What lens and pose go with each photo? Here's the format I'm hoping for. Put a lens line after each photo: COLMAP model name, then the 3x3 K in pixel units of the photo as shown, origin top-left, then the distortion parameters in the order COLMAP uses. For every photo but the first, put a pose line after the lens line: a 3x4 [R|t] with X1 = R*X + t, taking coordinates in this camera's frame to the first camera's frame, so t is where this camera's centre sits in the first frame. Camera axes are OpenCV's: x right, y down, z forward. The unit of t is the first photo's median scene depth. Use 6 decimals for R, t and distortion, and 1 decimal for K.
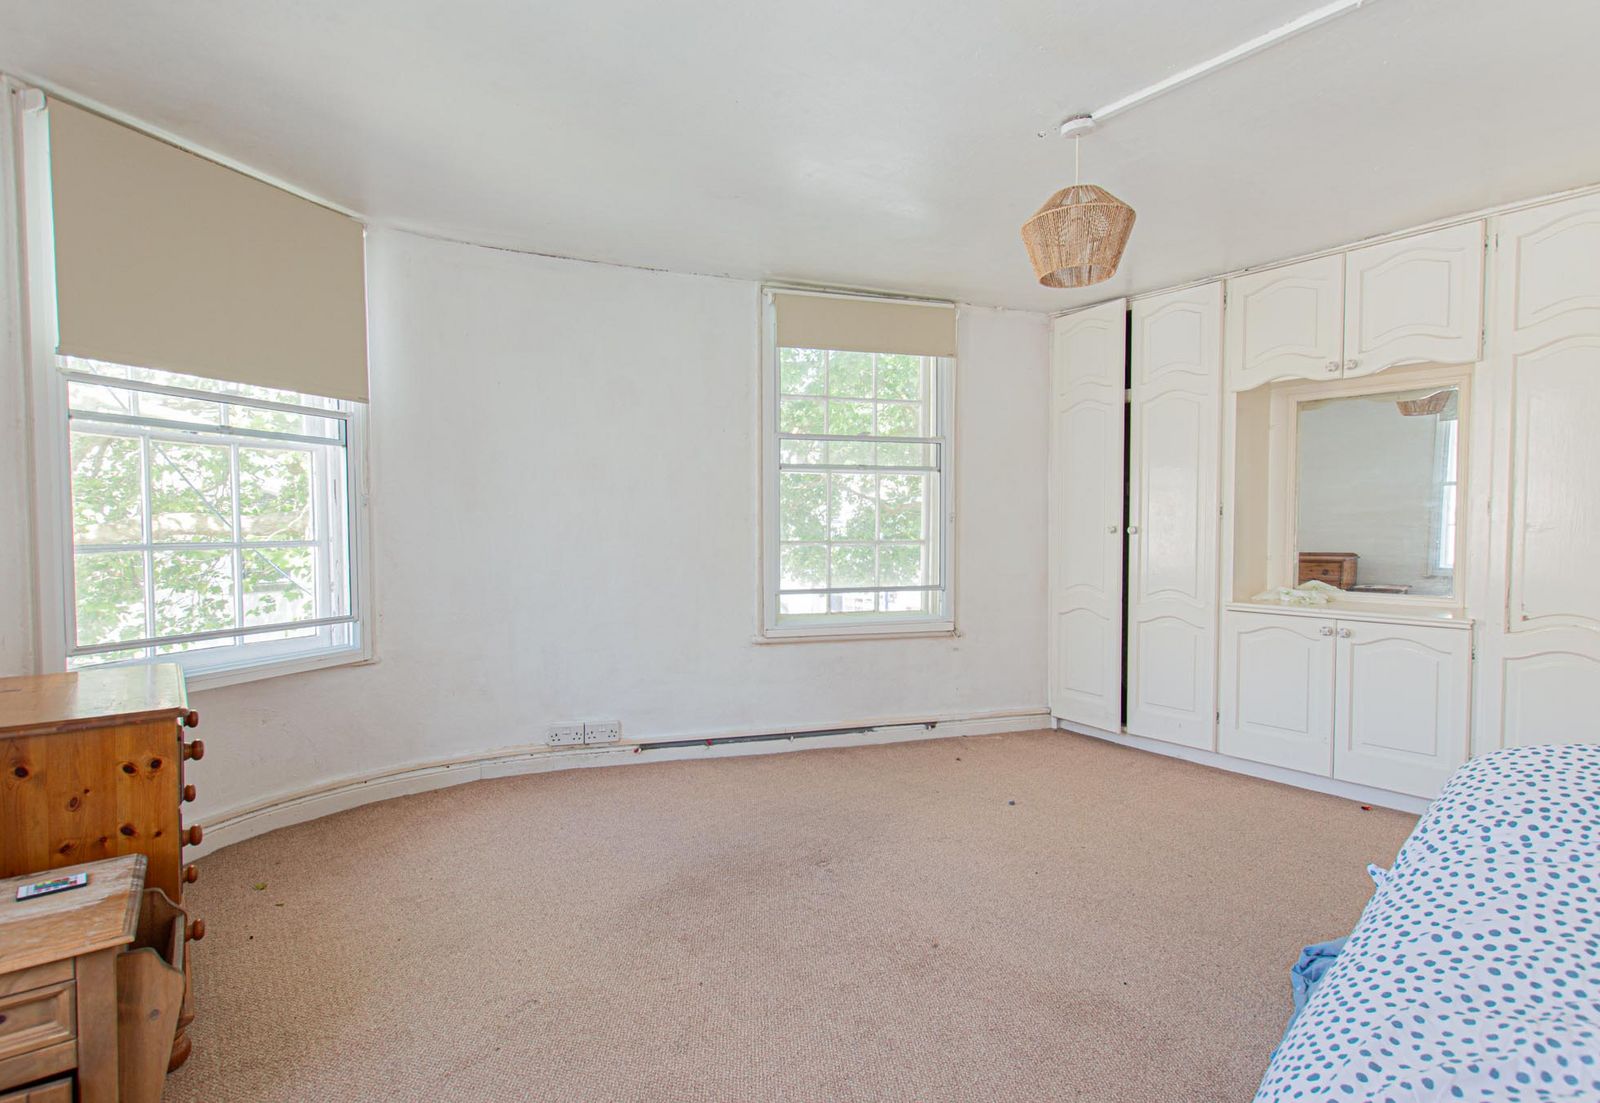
lens RADIAL K [[754.0, 0, 810.4], [0, 754.0, 550.2], [0, 0, 1]] dist [0.000222, -0.000310]
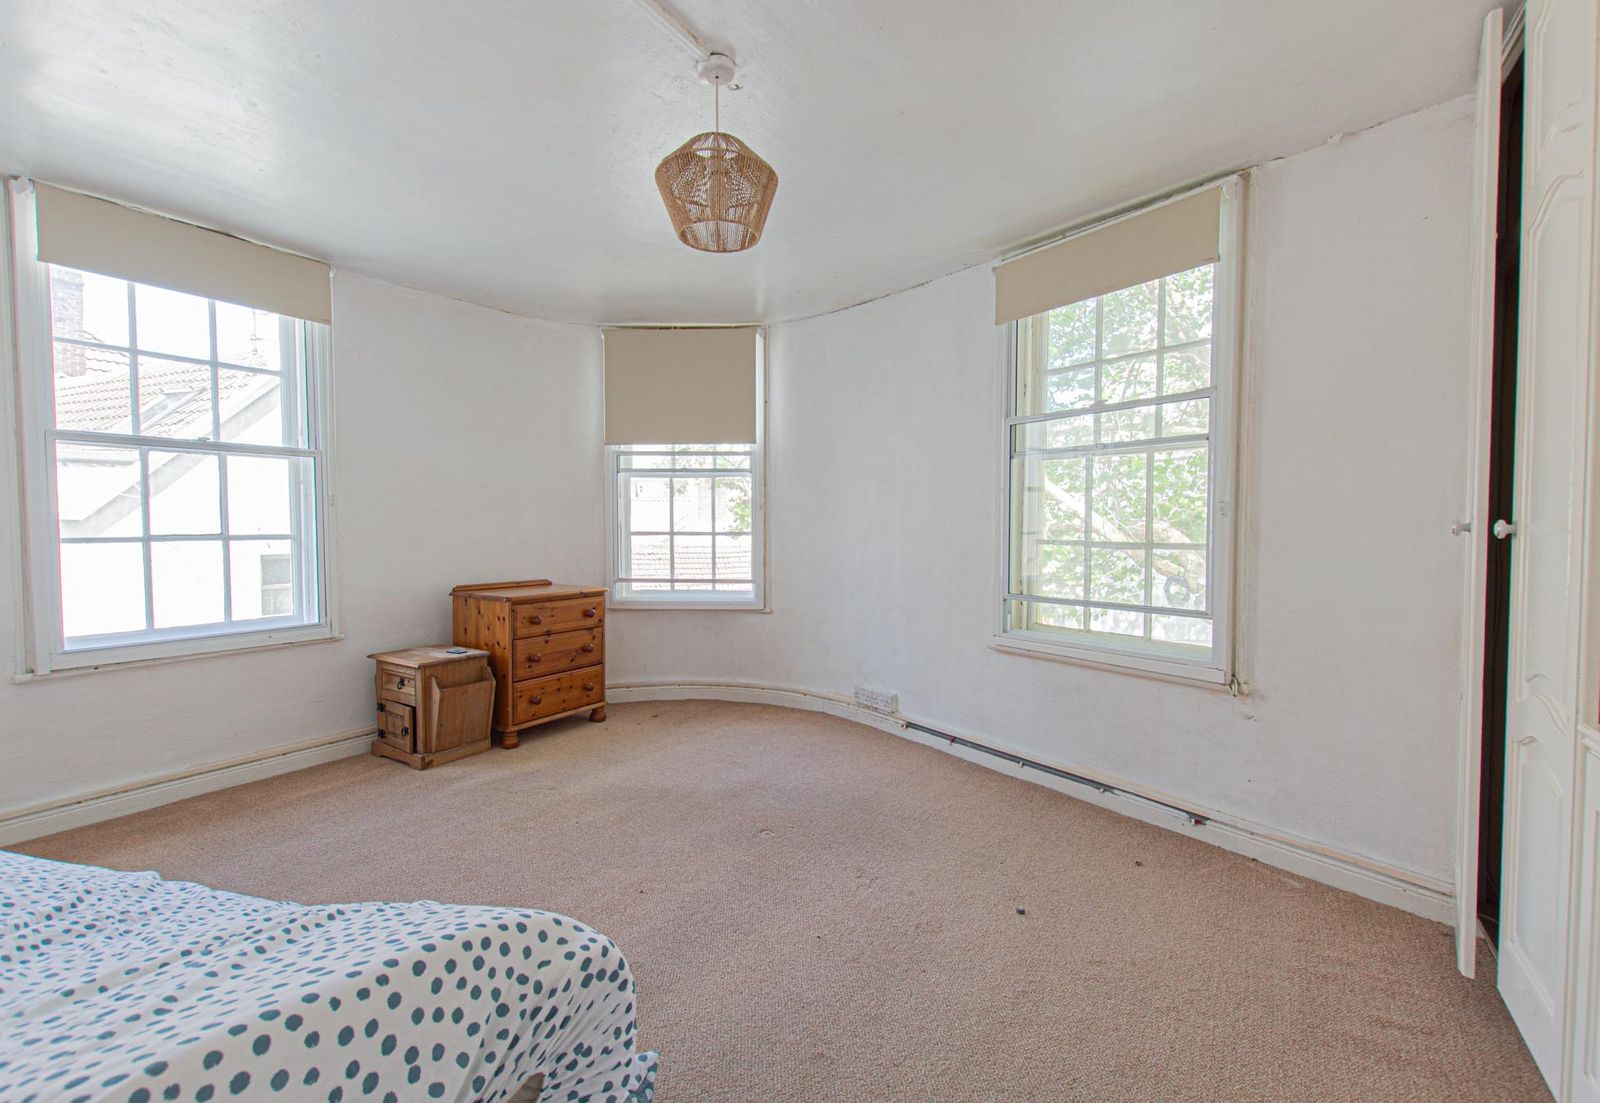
lens RADIAL K [[754.0, 0, 810.4], [0, 754.0, 550.2], [0, 0, 1]] dist [0.000222, -0.000310]
pose [[0.312070, 0.030196, -0.949579, 0.727408], [-0.034103, 0.999207, 0.020567, -0.009143], [0.949447, 0.025965, 0.312853, 0.490623]]
